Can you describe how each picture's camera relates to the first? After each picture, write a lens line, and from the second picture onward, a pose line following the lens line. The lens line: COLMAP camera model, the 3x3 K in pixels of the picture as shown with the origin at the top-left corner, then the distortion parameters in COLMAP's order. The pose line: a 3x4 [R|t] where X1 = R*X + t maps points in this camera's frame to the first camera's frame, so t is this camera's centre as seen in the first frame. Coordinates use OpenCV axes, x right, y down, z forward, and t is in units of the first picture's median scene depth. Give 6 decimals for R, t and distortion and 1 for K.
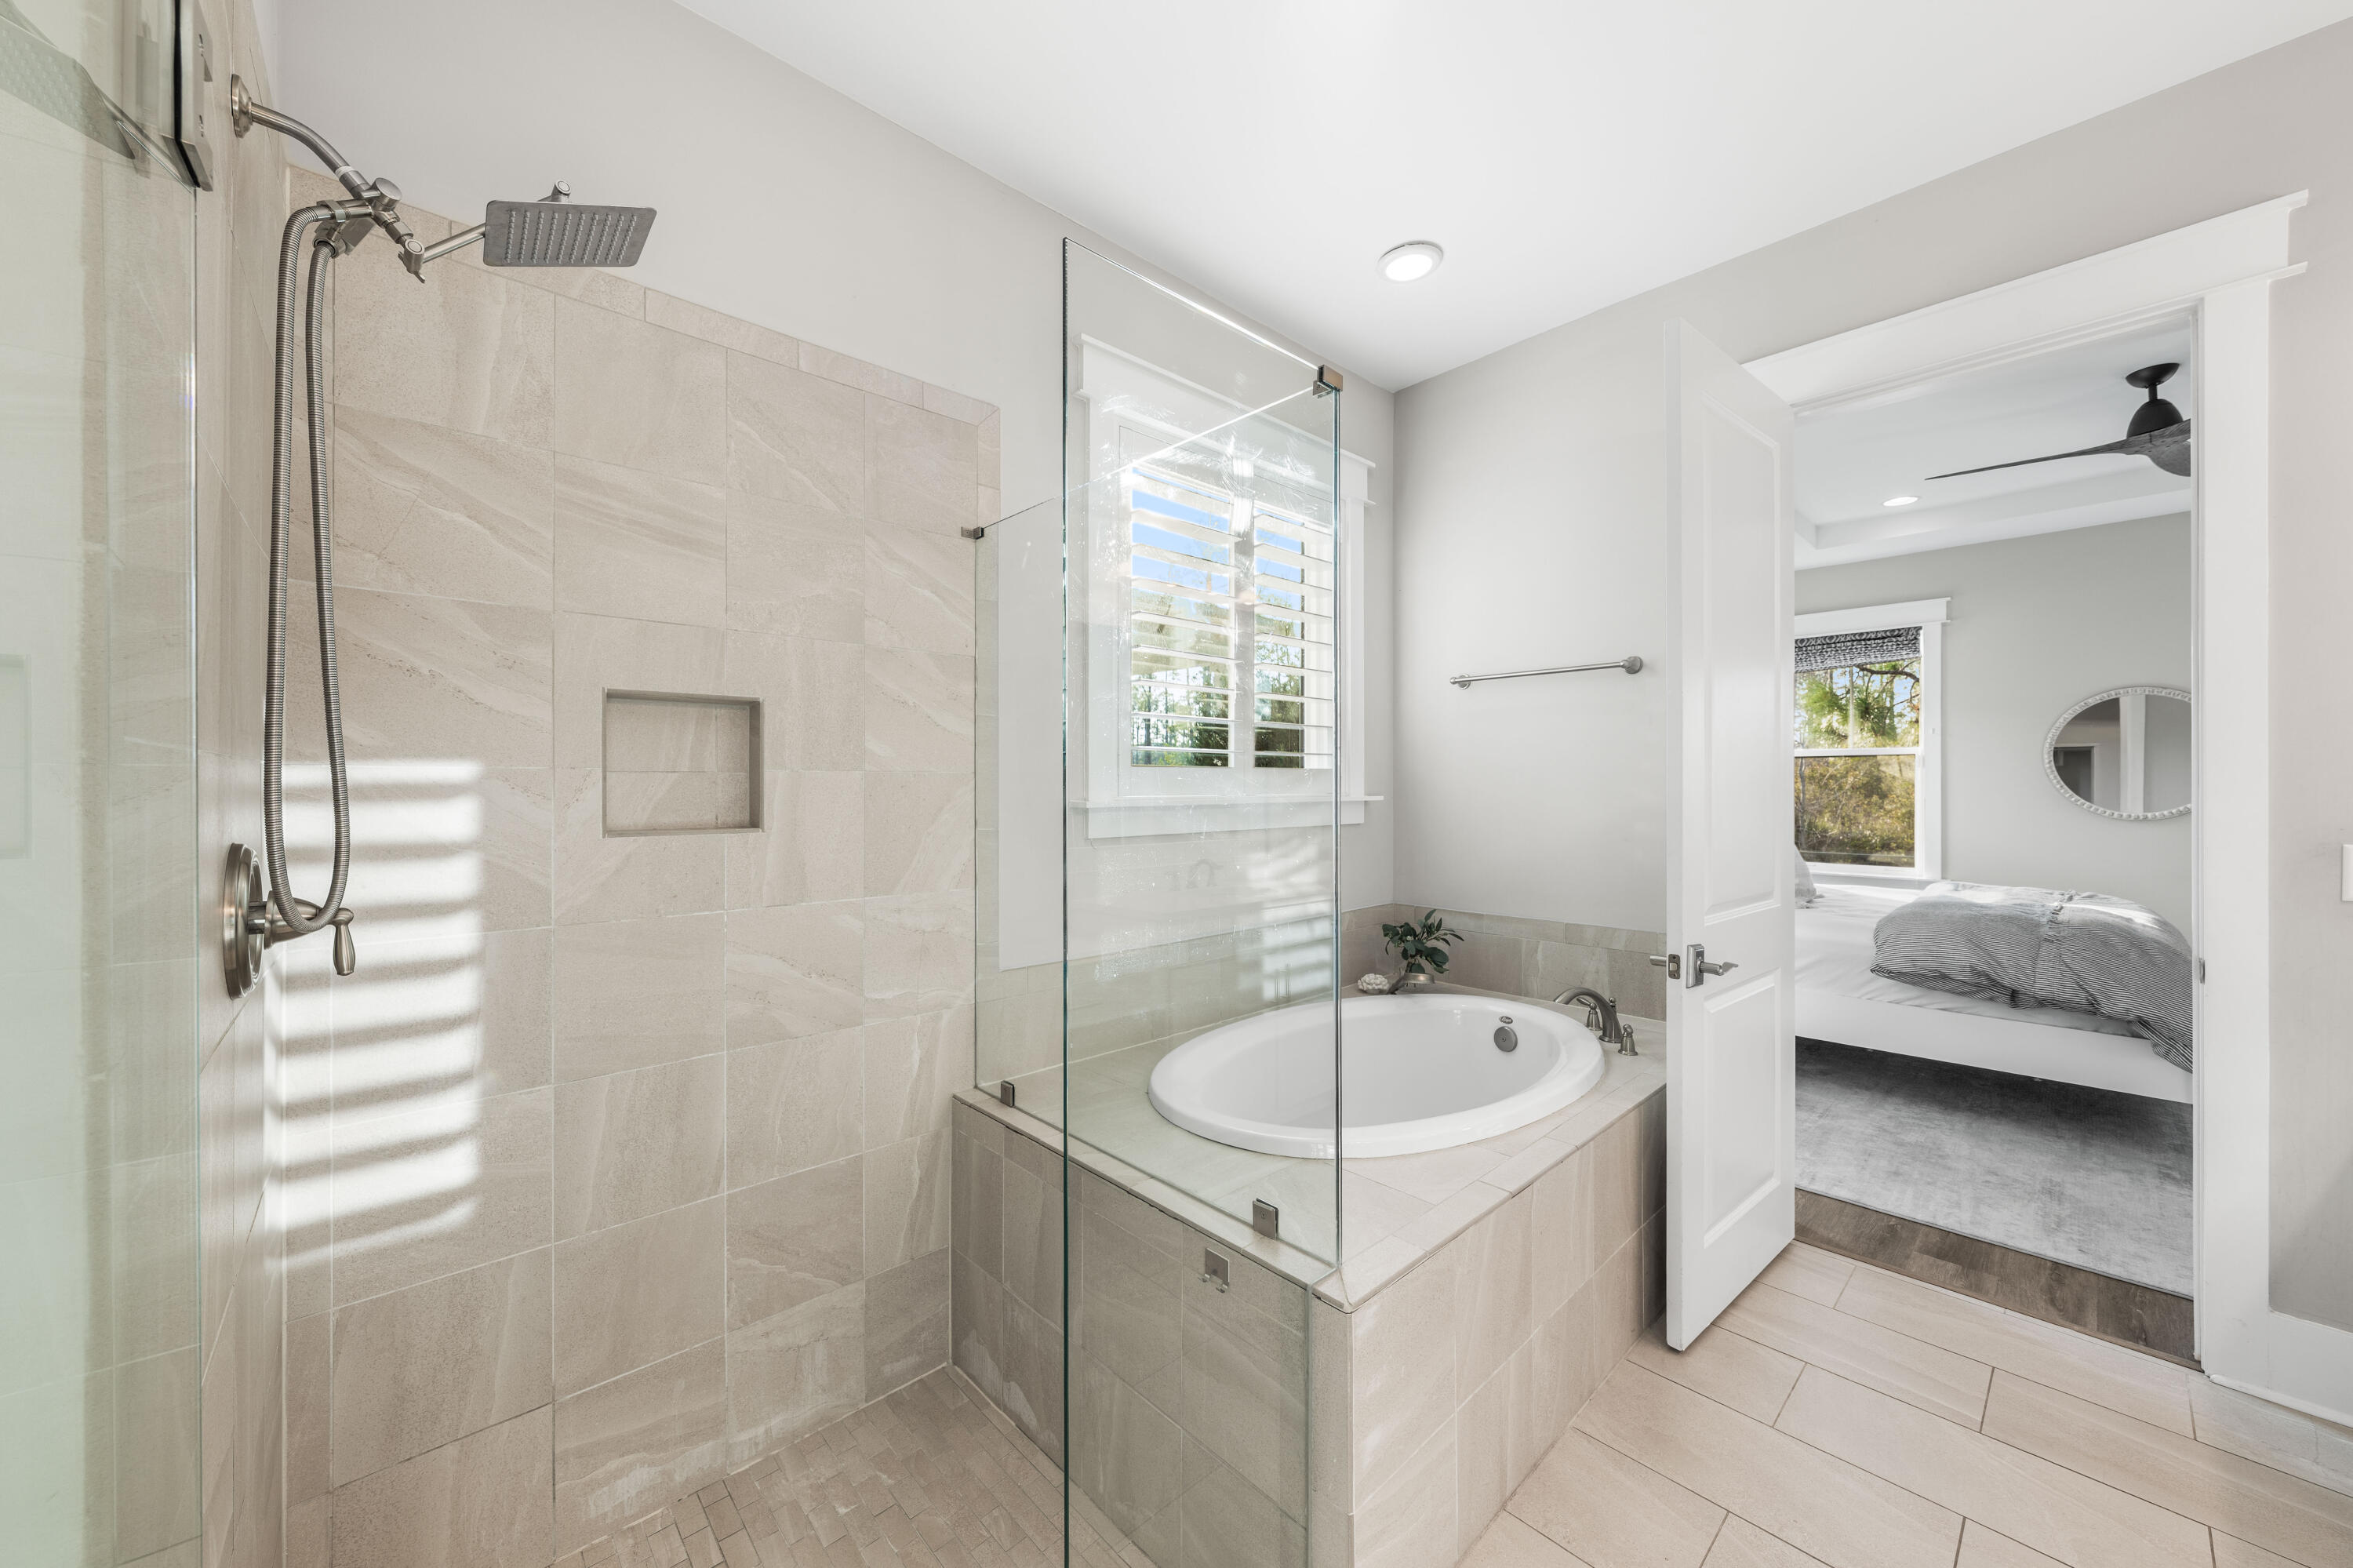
lens RADIAL K [[807.8, 0, 1176.5], [0, 807.8, 784.0], [0, 0, 1]] dist [0.000062, 0.000005]
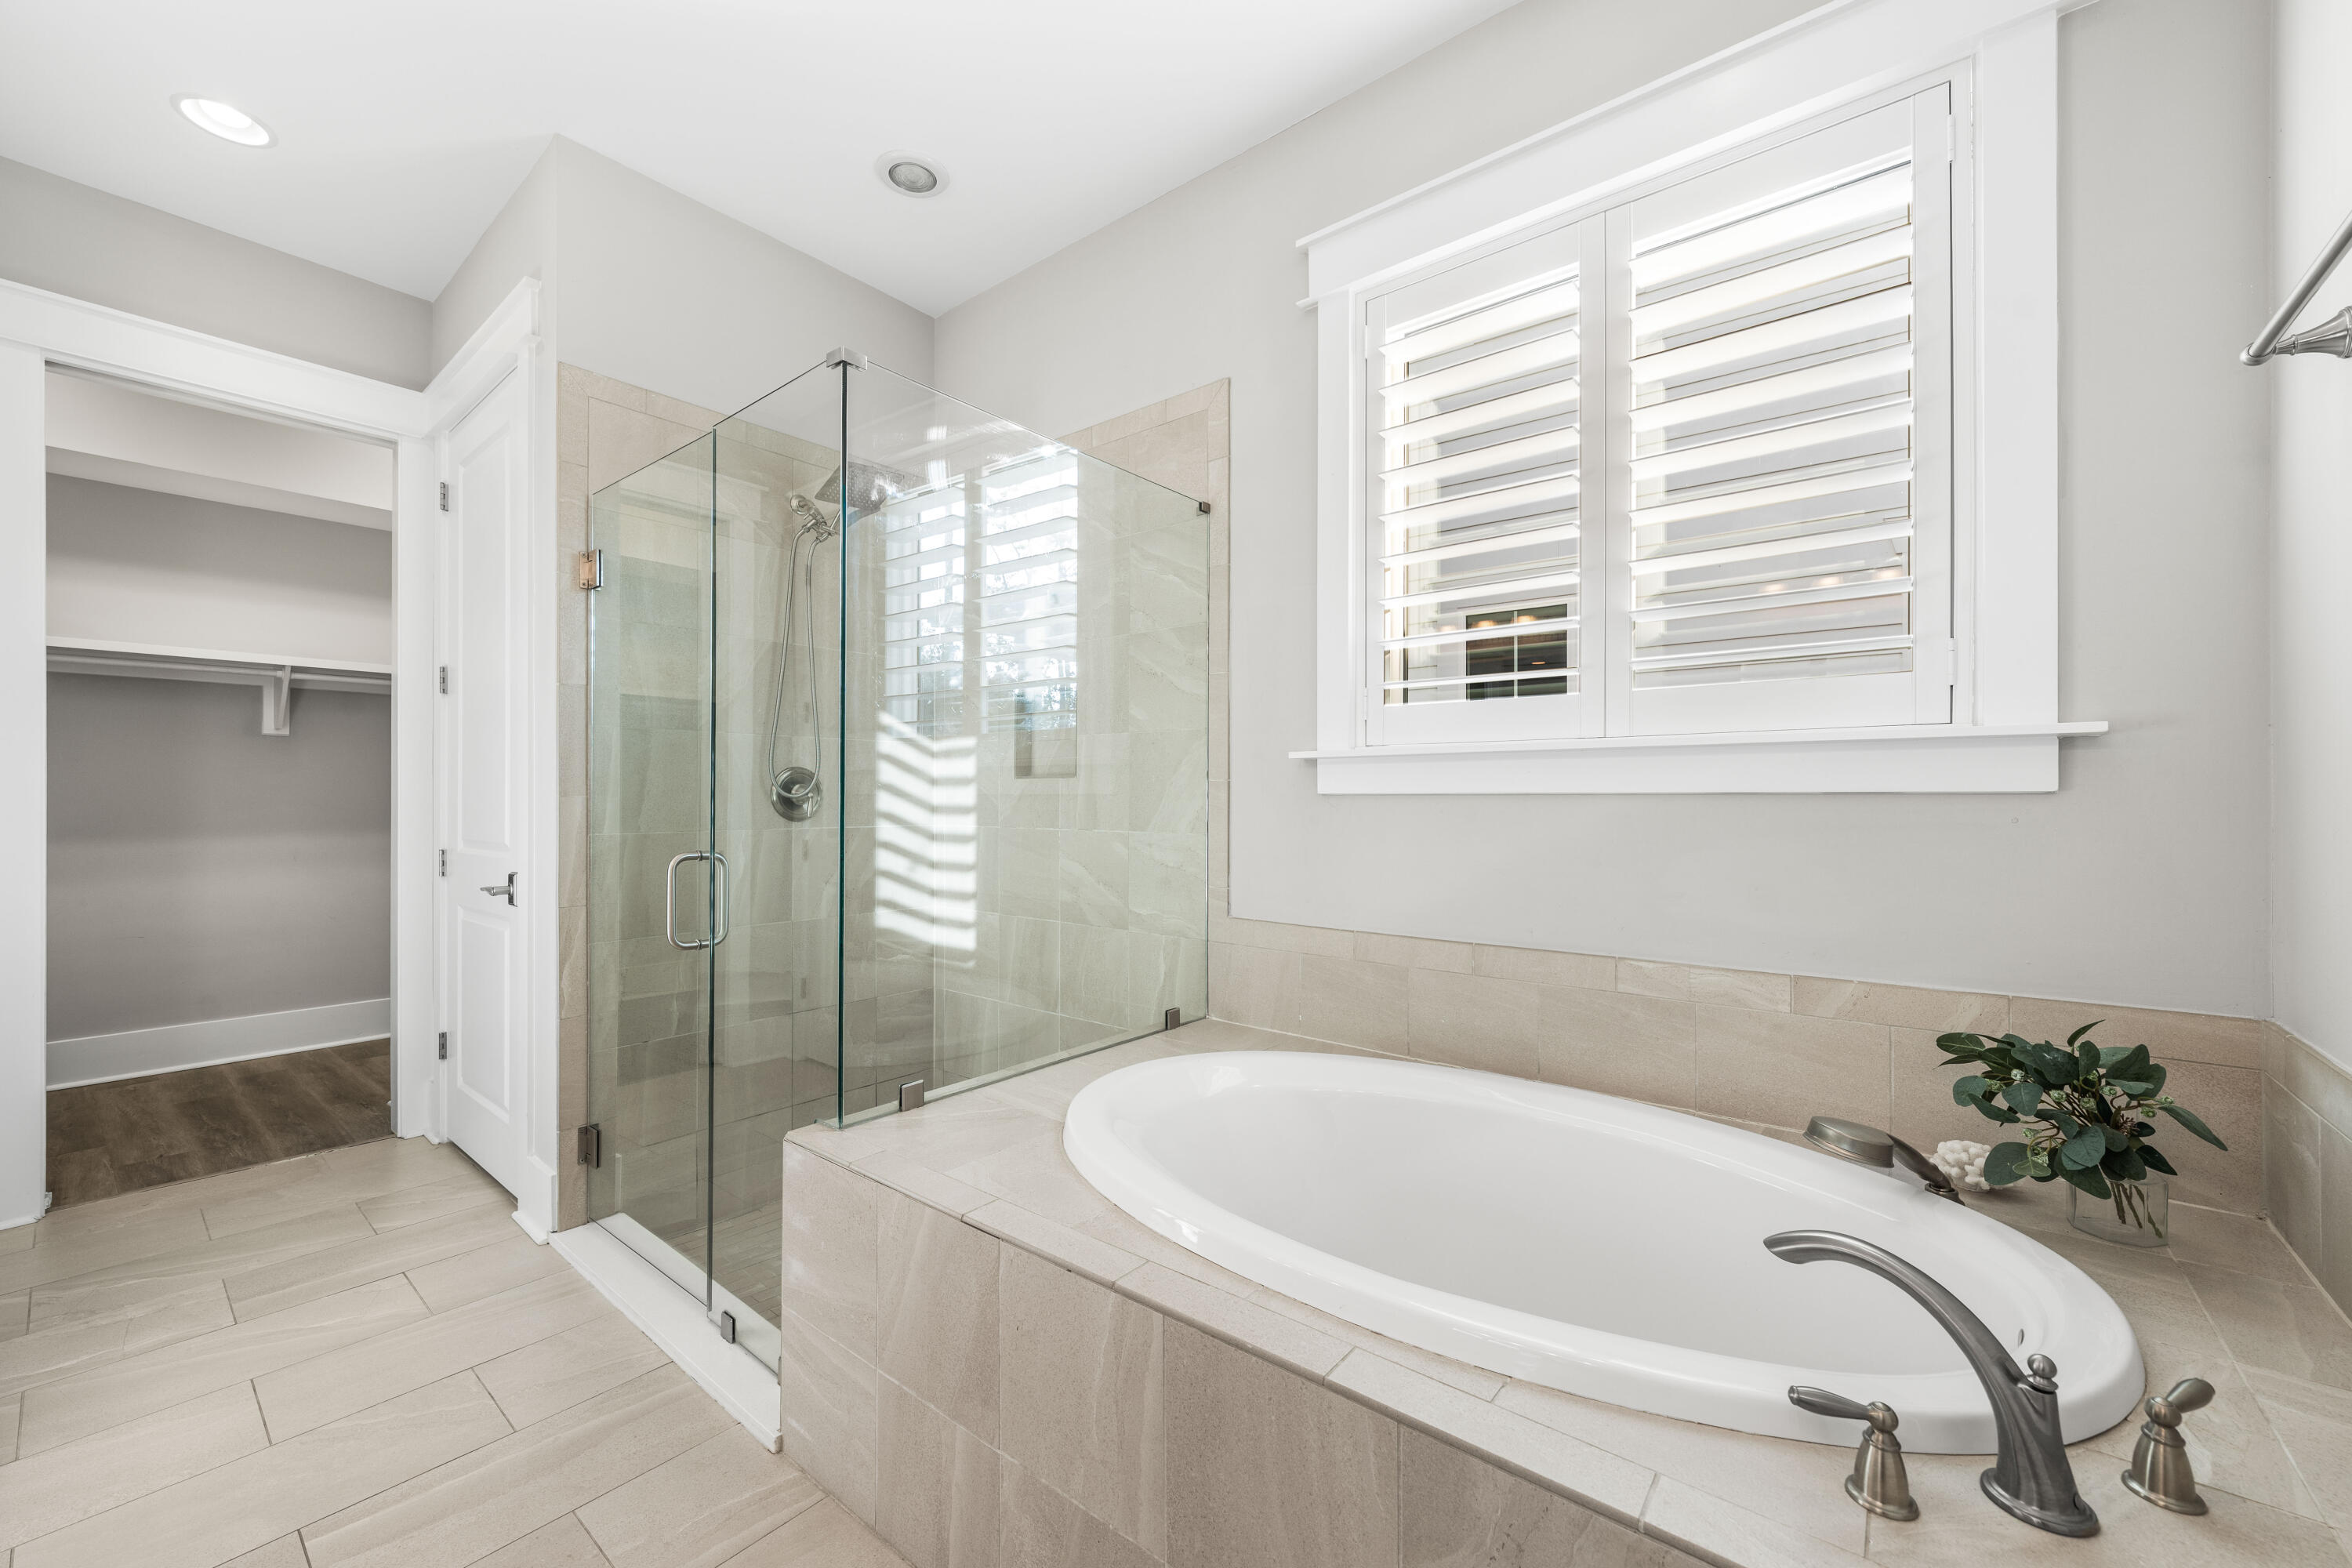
lens RADIAL K [[910.6, 0, 1176.0], [0, 910.6, 784.0], [0, 0, 1]] dist [0.001151, 0.000049]
pose [[0.156290, -0.011415, -0.987645, 1.021568], [0.004247, 0.999932, -0.010885, 0.079892], [0.987702, -0.002493, 0.156328, 0.824413]]
